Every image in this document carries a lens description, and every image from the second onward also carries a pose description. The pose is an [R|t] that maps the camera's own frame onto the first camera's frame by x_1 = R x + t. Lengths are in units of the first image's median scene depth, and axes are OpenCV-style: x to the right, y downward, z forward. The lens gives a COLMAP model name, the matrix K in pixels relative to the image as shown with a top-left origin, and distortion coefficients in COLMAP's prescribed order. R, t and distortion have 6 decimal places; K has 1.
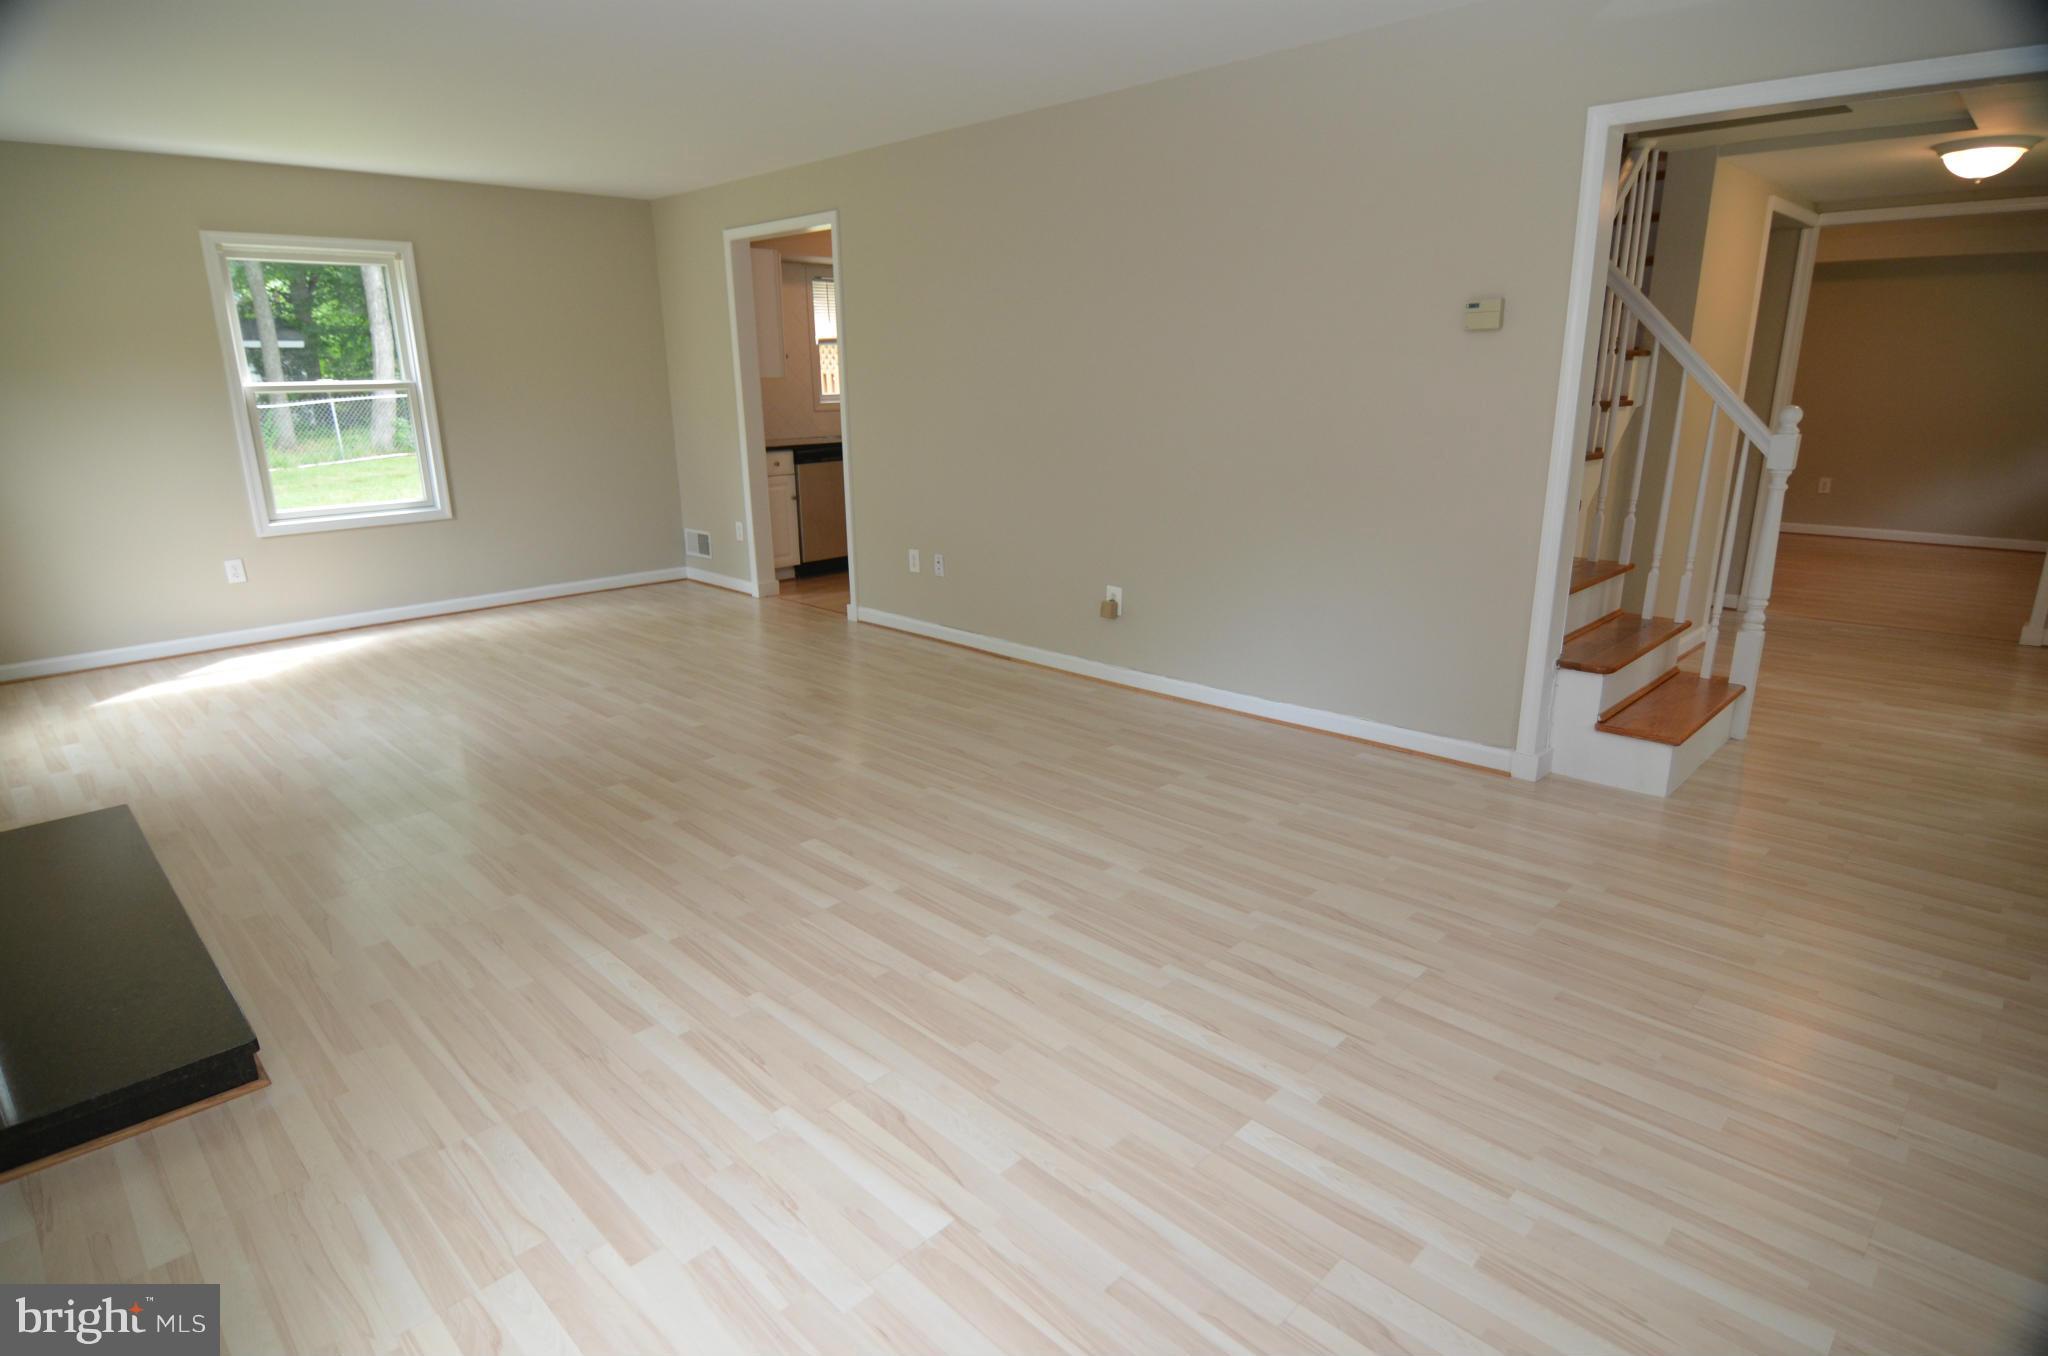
lens RADIAL K [[1104.0, 0, 1014.5], [0, 1104.0, 677.6], [0, 0, 1]] dist [-0.014531, 0.000109]
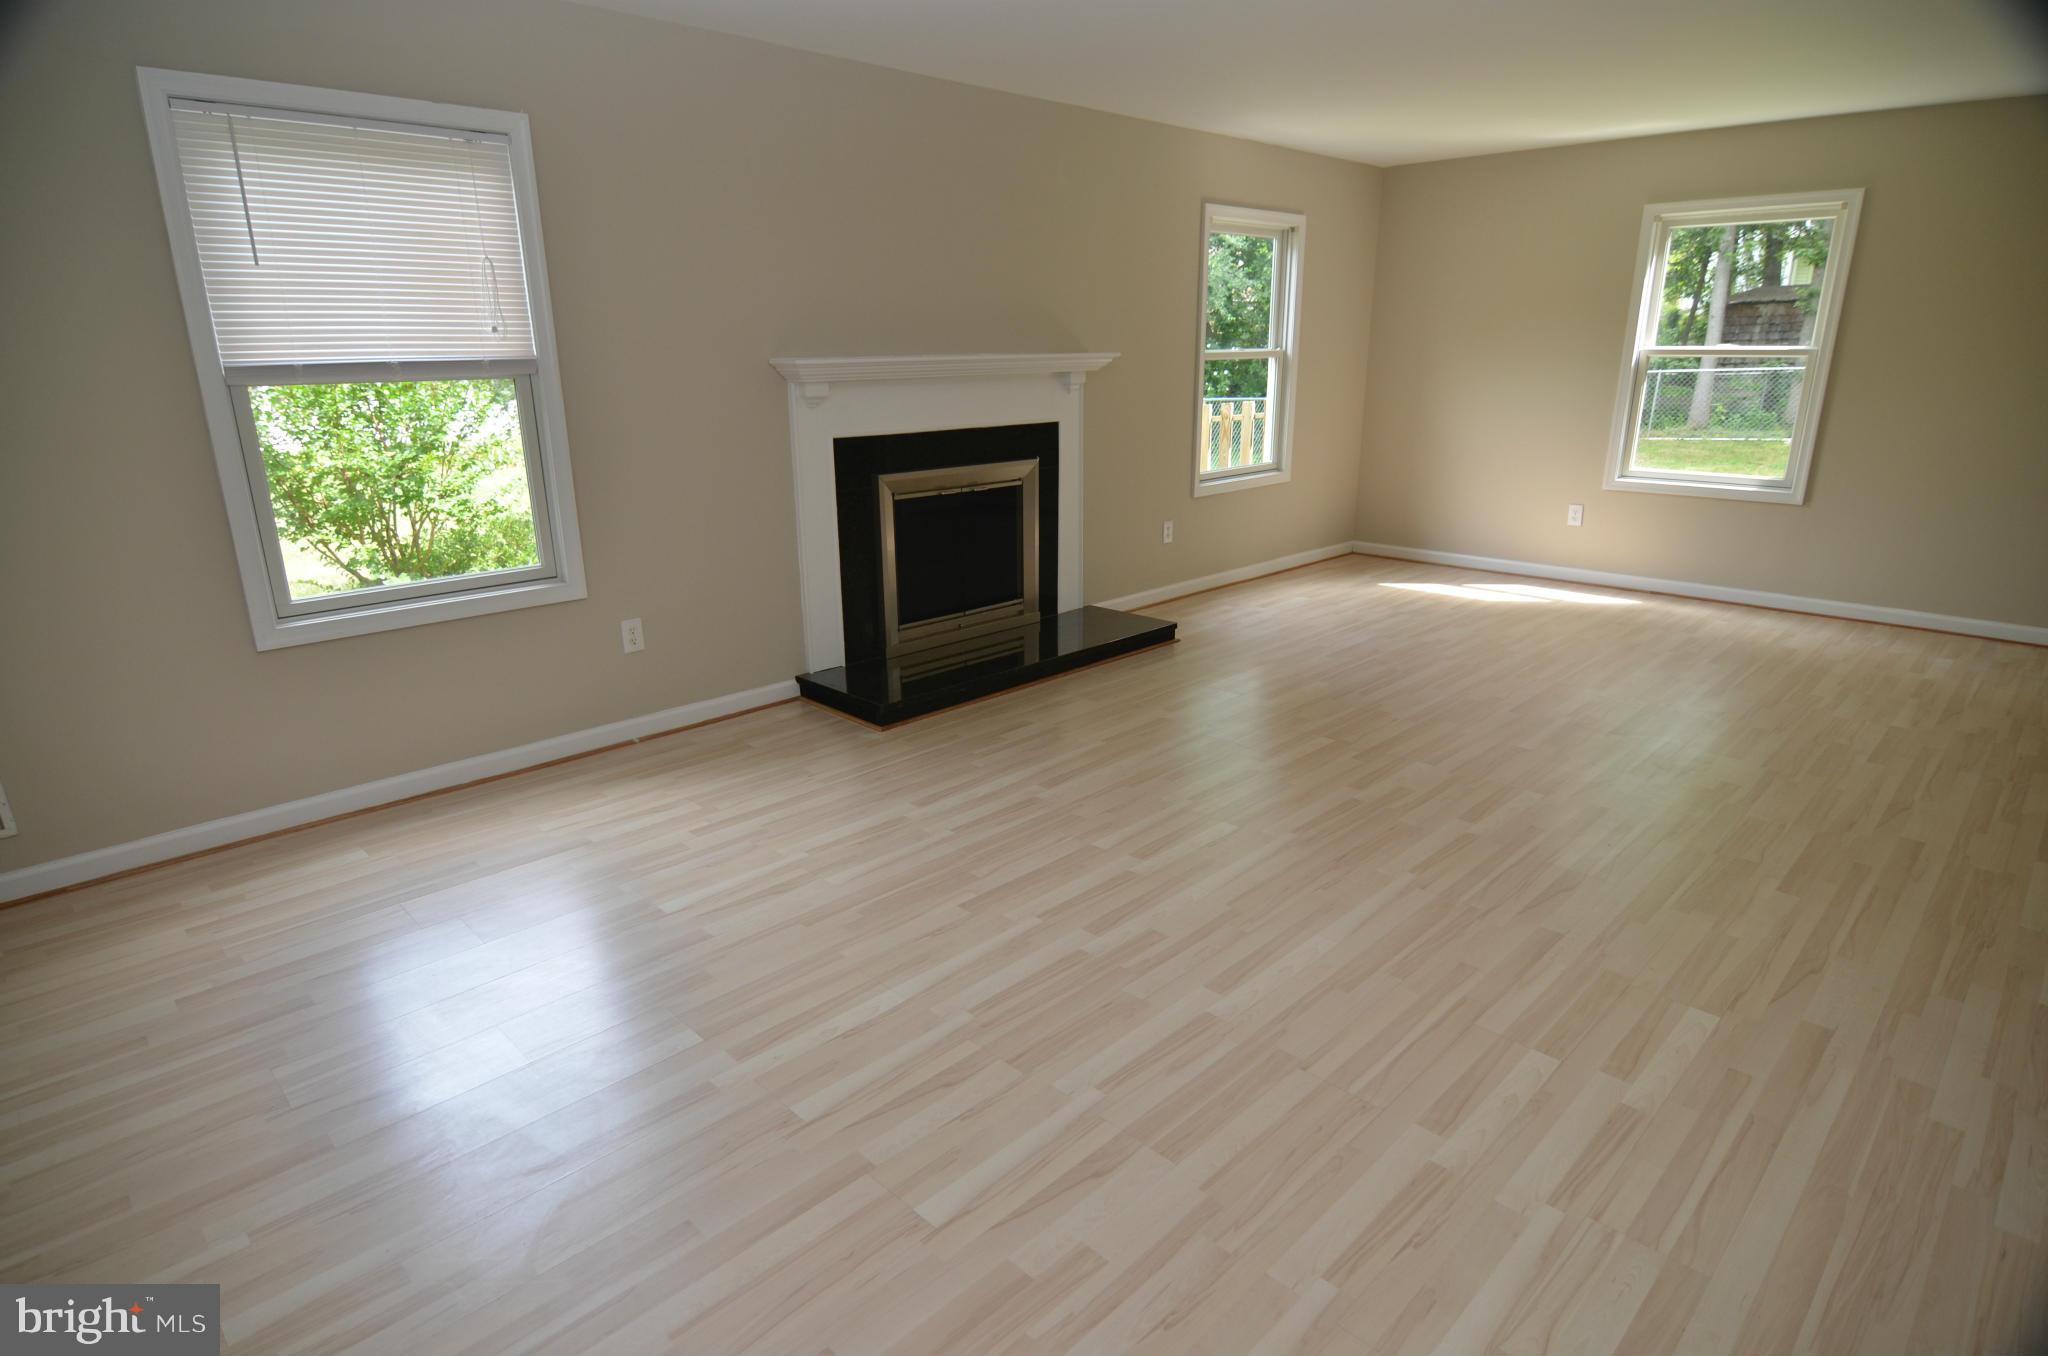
lens RADIAL K [[1104.0, 0, 1014.5], [0, 1104.0, 677.6], [0, 0, 1]] dist [-0.014531, 0.000109]
pose [[-0.006033, 0.301011, -0.953602, 0.700587], [-0.258925, 0.920627, 0.292240, -0.208061], [0.965878, 0.248675, 0.072385, 0.676136]]
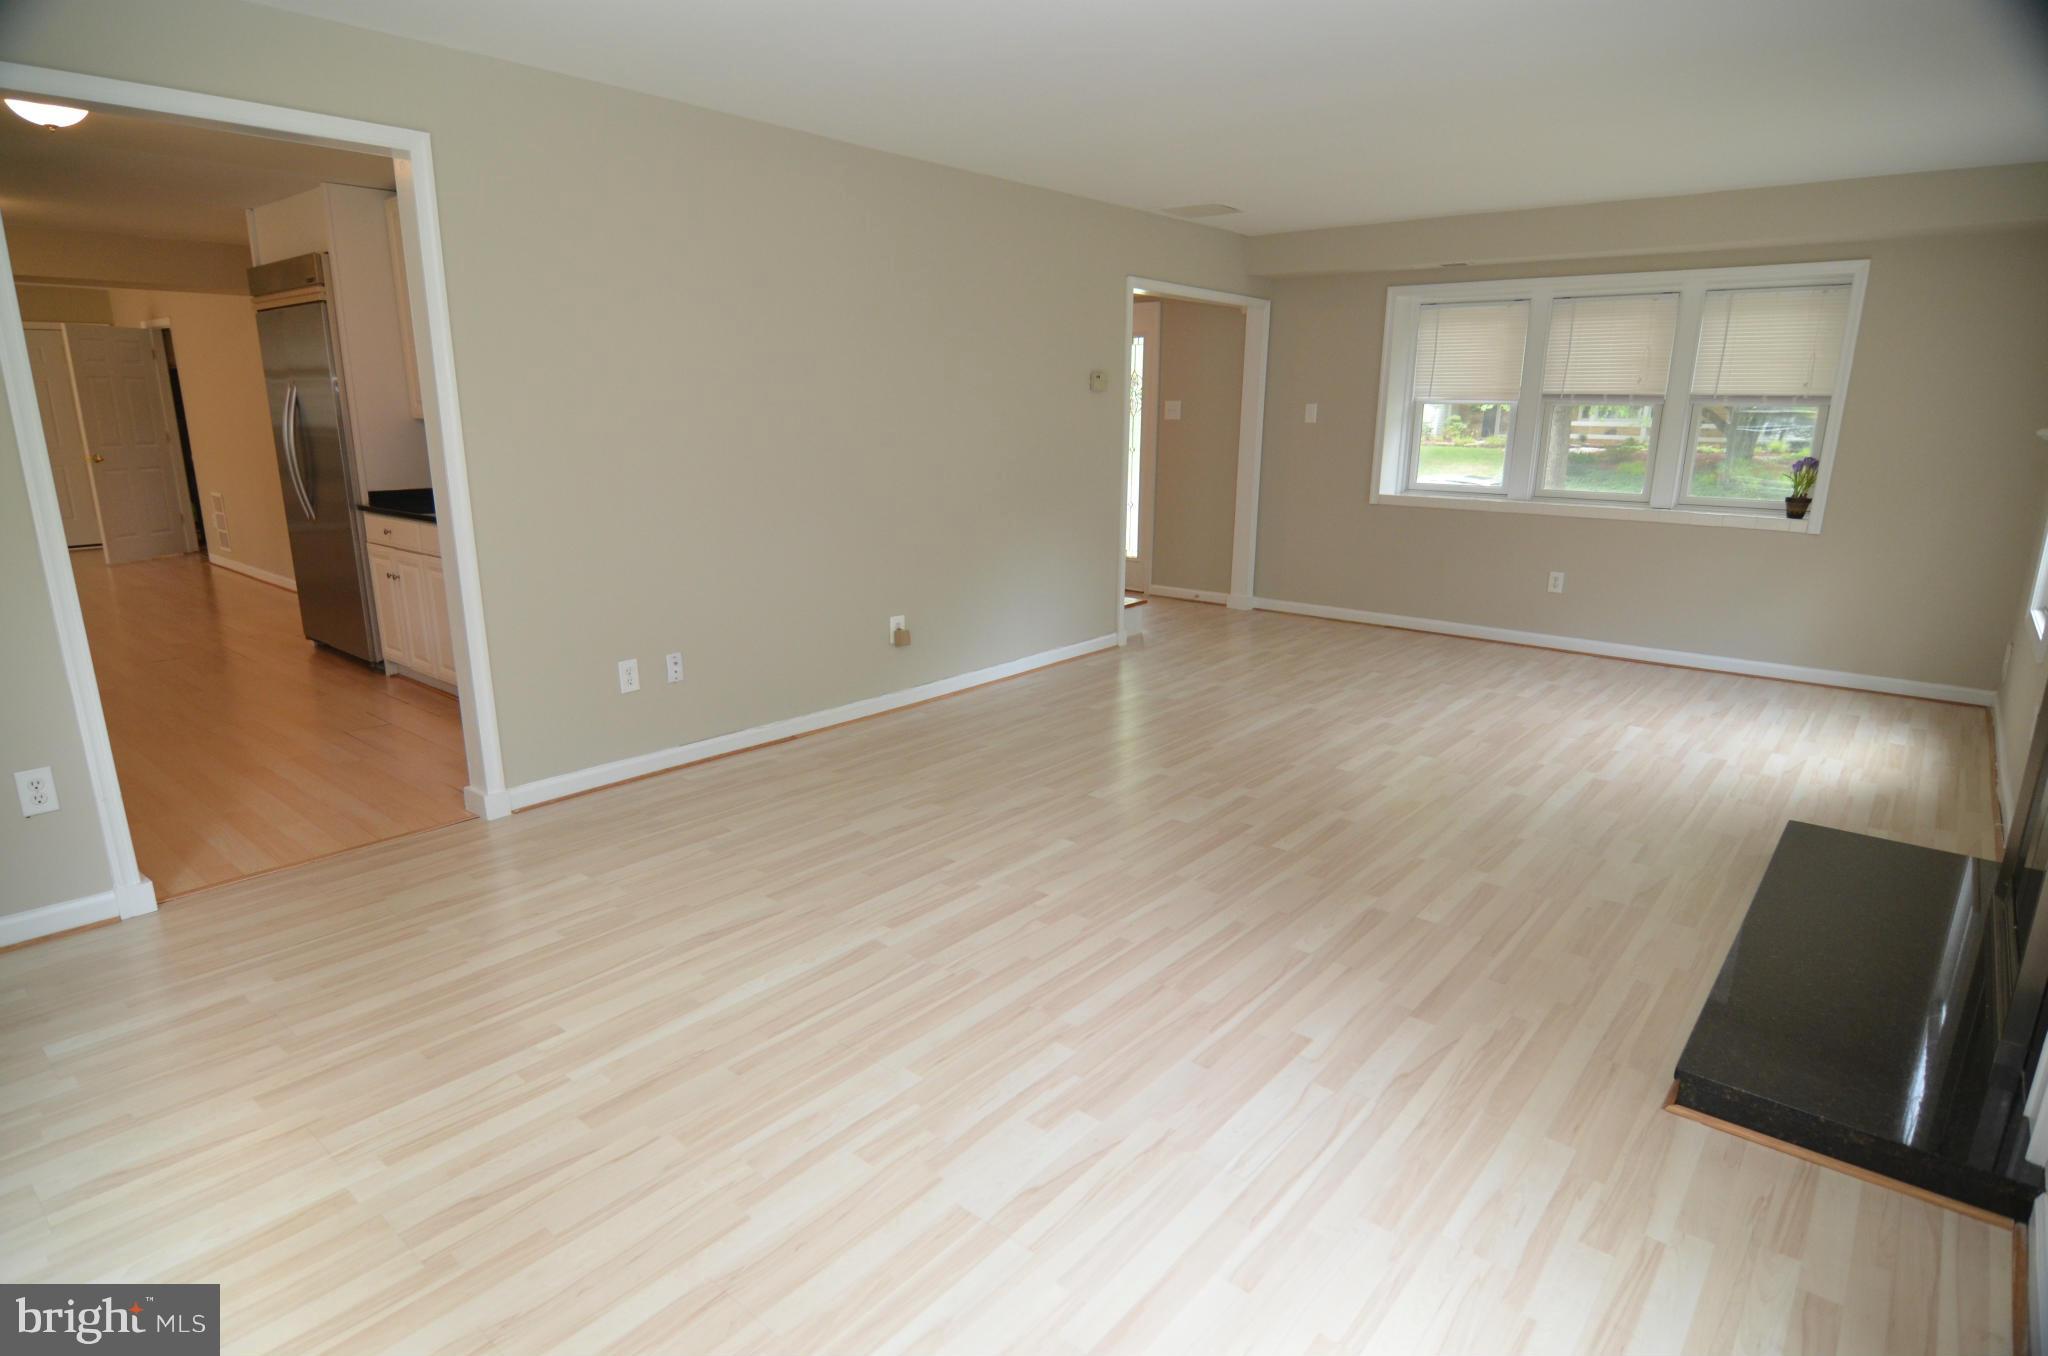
lens RADIAL K [[1092.3, 0, 1024.0], [0, 1092.3, 678.0], [0, 0, 1]] dist [0.002819, -0.015701]
pose [[-0.085522, -0.228131, 0.969867, -1.339238], [0.260038, 0.934584, 0.242762, -0.353186], [-0.961803, 0.272964, -0.020605, 1.307977]]
